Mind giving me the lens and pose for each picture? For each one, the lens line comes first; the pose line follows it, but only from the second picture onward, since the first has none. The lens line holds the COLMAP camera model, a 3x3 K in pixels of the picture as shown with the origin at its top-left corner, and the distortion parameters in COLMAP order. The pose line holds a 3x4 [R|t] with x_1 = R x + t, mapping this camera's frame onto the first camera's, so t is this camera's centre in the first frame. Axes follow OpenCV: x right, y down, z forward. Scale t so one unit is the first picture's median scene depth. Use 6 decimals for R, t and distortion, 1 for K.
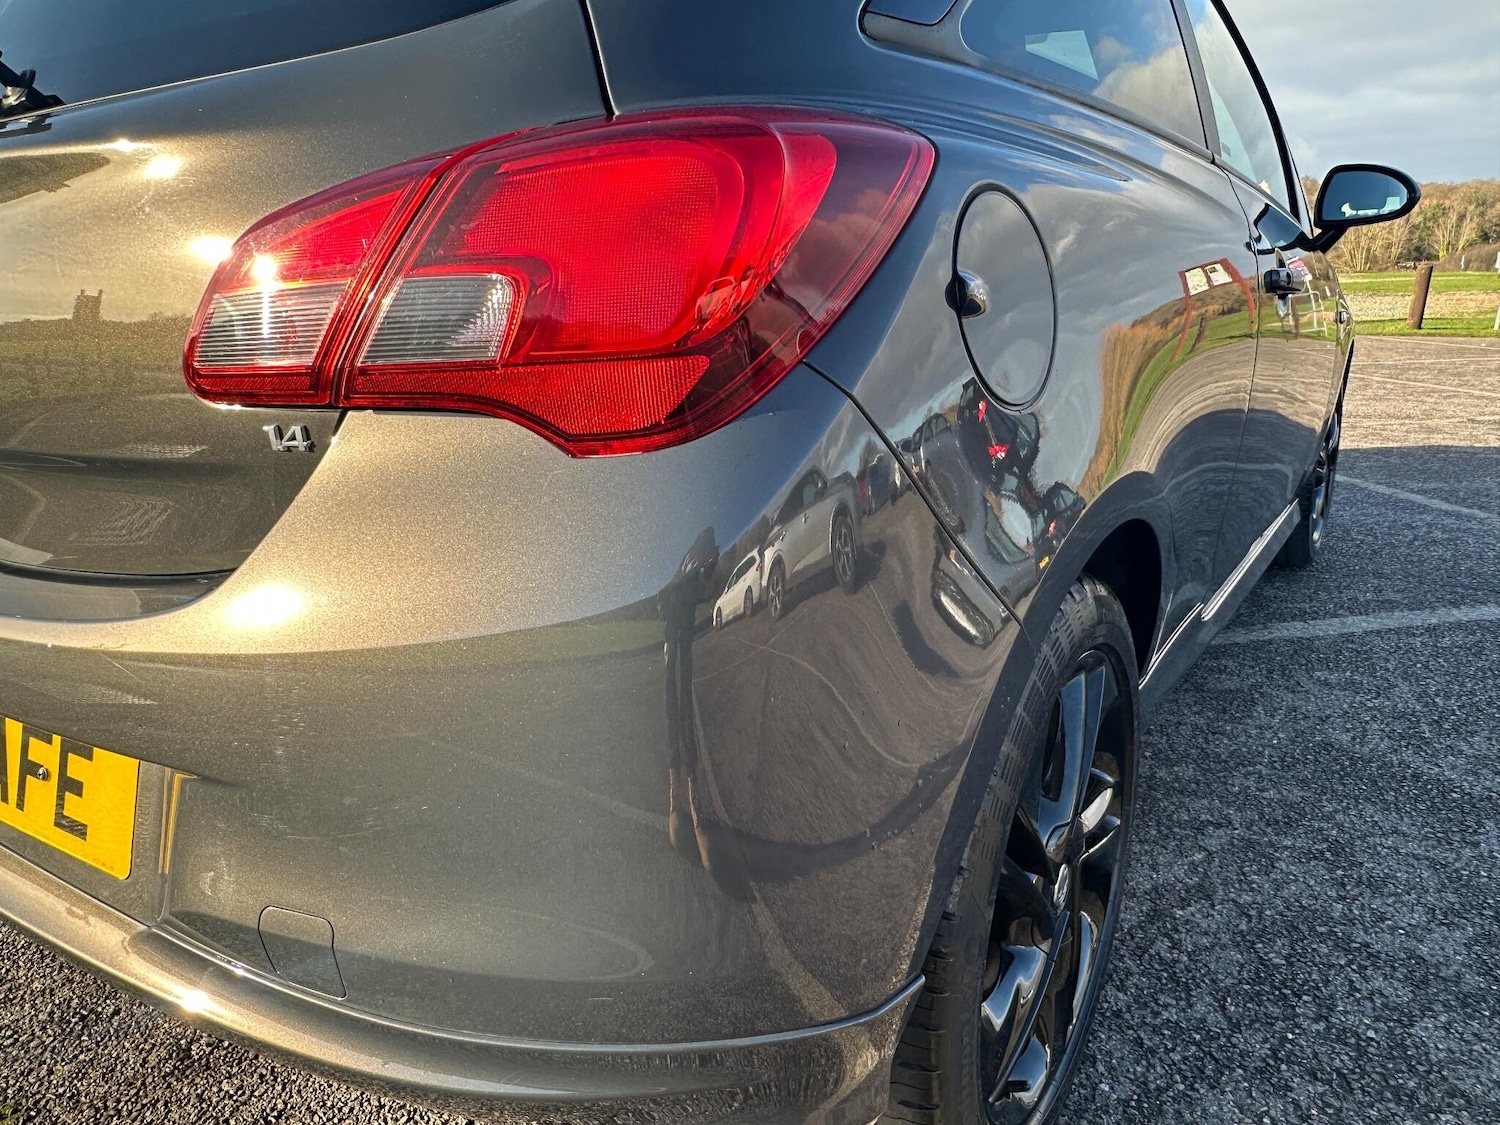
lens RADIAL K [[1065.7, 0, 740.4], [0, 1065.7, 584.3], [0, 0, 1]] dist [-0.004589, 0.001360]
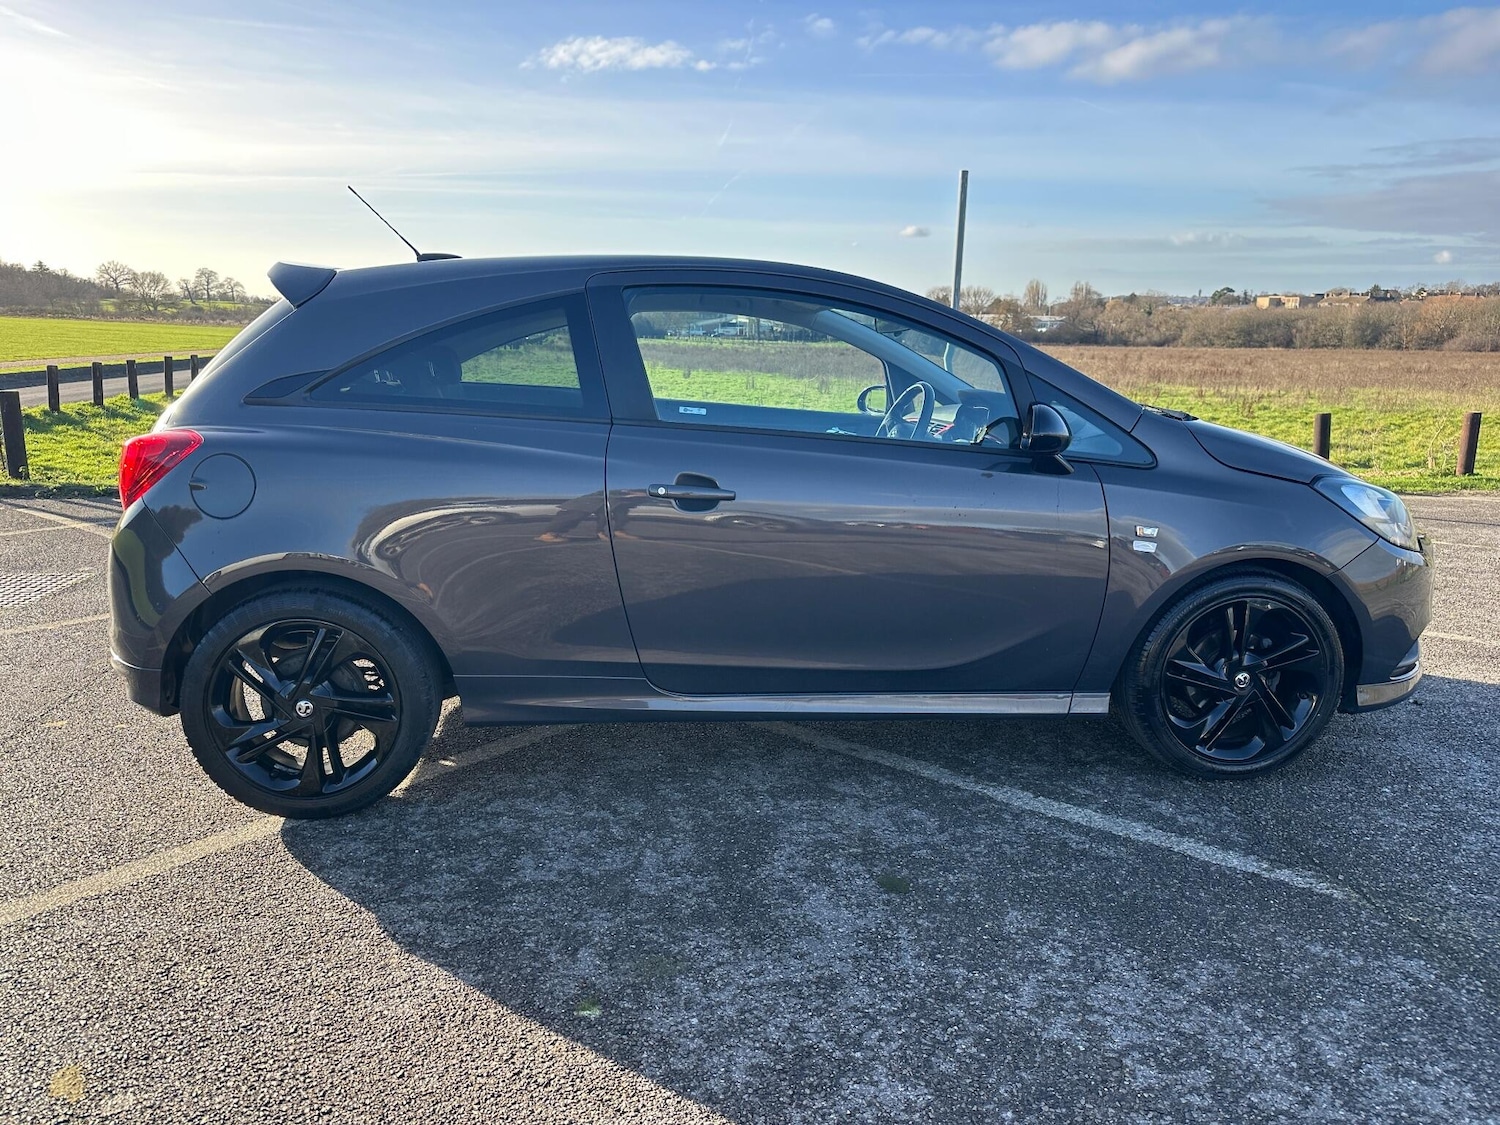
lens RADIAL K [[1085.1, 0, 744.2], [0, 1085.1, 542.5], [0, 0, 1]] dist [0.052093, -0.078381]
pose [[0.622487, 0.158666, -0.766378, 1.791083], [-0.242868, 0.970053, 0.003565, -0.228783], [0.743993, 0.183909, 0.642380, 0.009987]]
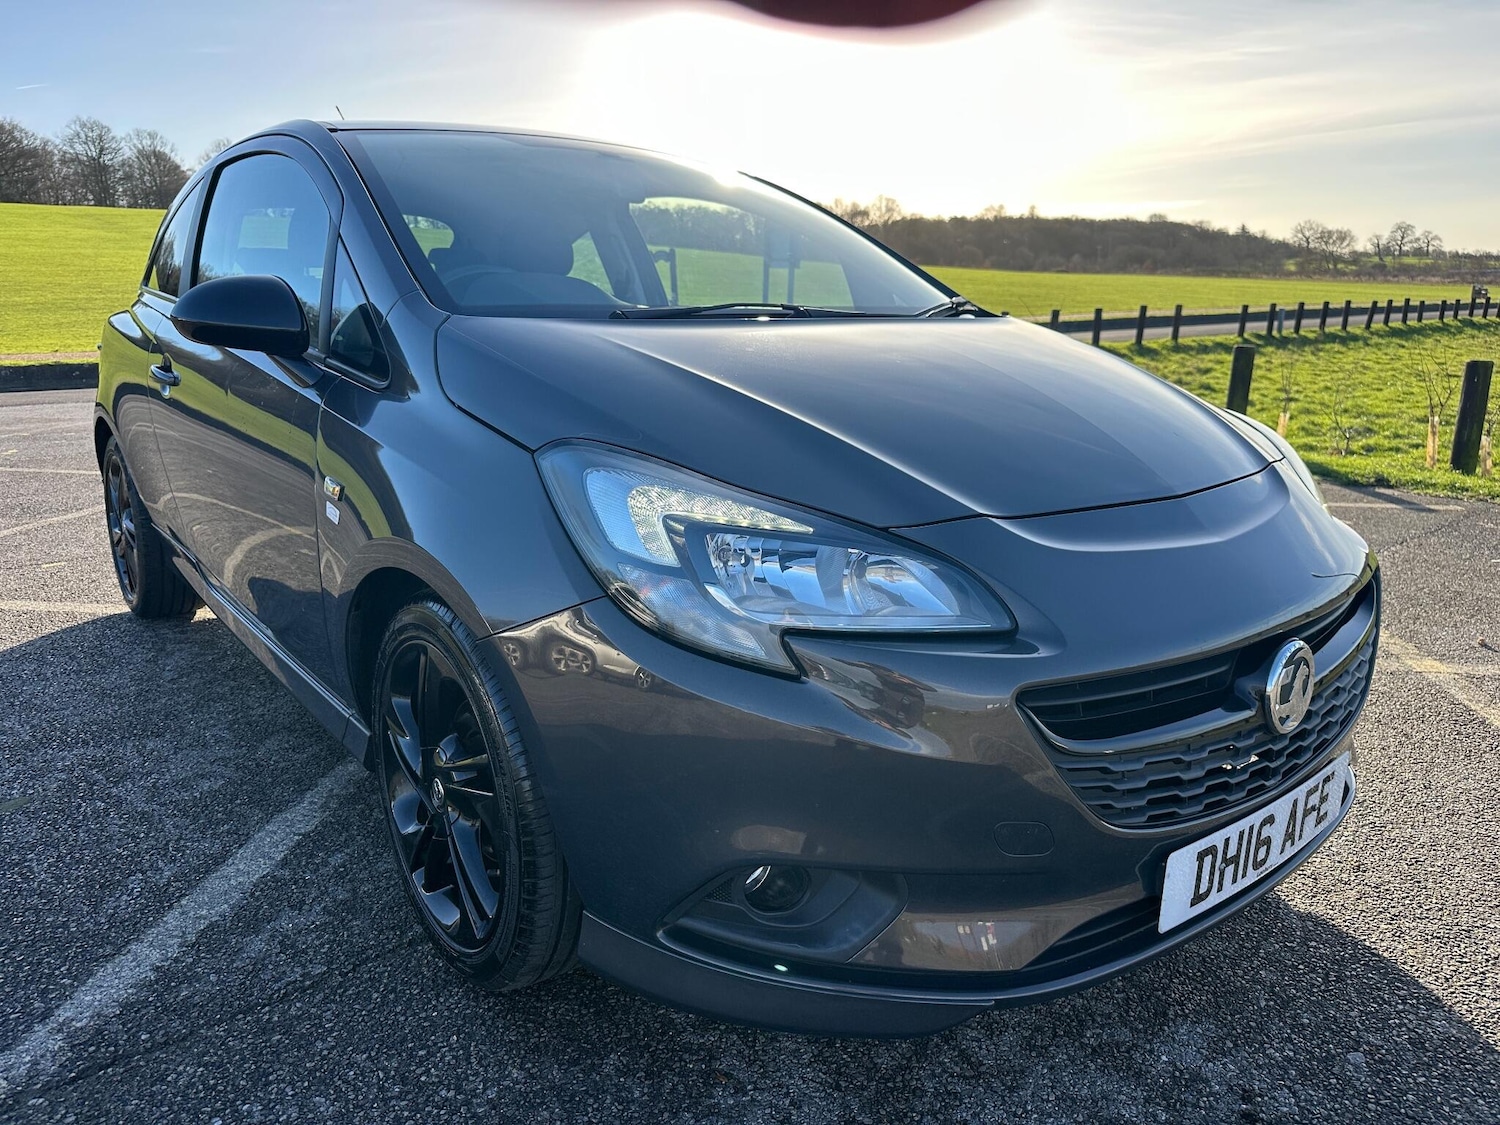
lens RADIAL K [[1086.3, 0, 753.6], [0, 1086.3, 564.8], [0, 0, 1]] dist [-0.000450, -0.005925]
pose [[-0.313936, 0.240503, -0.918478, 1.727680], [-0.276875, 0.902147, 0.330863, -0.782376], [0.908176, 0.358174, -0.216627, 2.178800]]
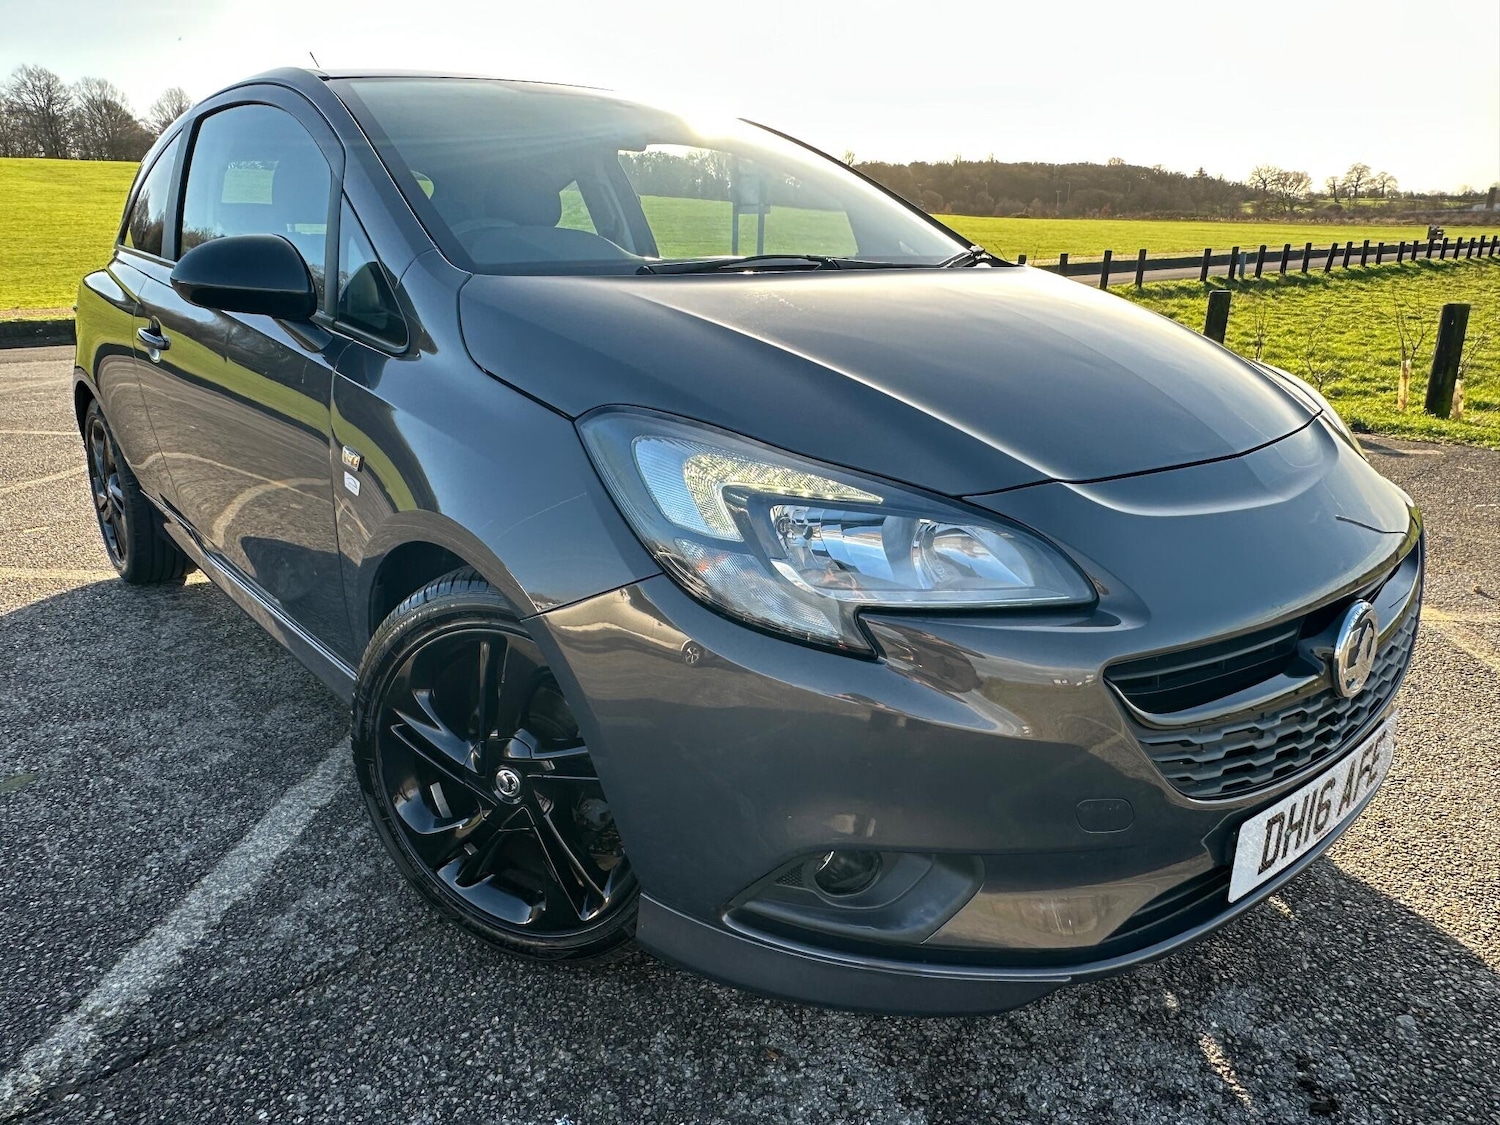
lens RADIAL K [[1077.4, 0, 729.4], [0, 1077.4, 552.2], [0, 0, 1]] dist [-0.005884, 0.008716]
pose [[-0.298306, 0.277712, -0.913175, 1.708869], [-0.269988, 0.893110, 0.359807, -0.765276], [0.915489, 0.353879, -0.191441, 2.103079]]
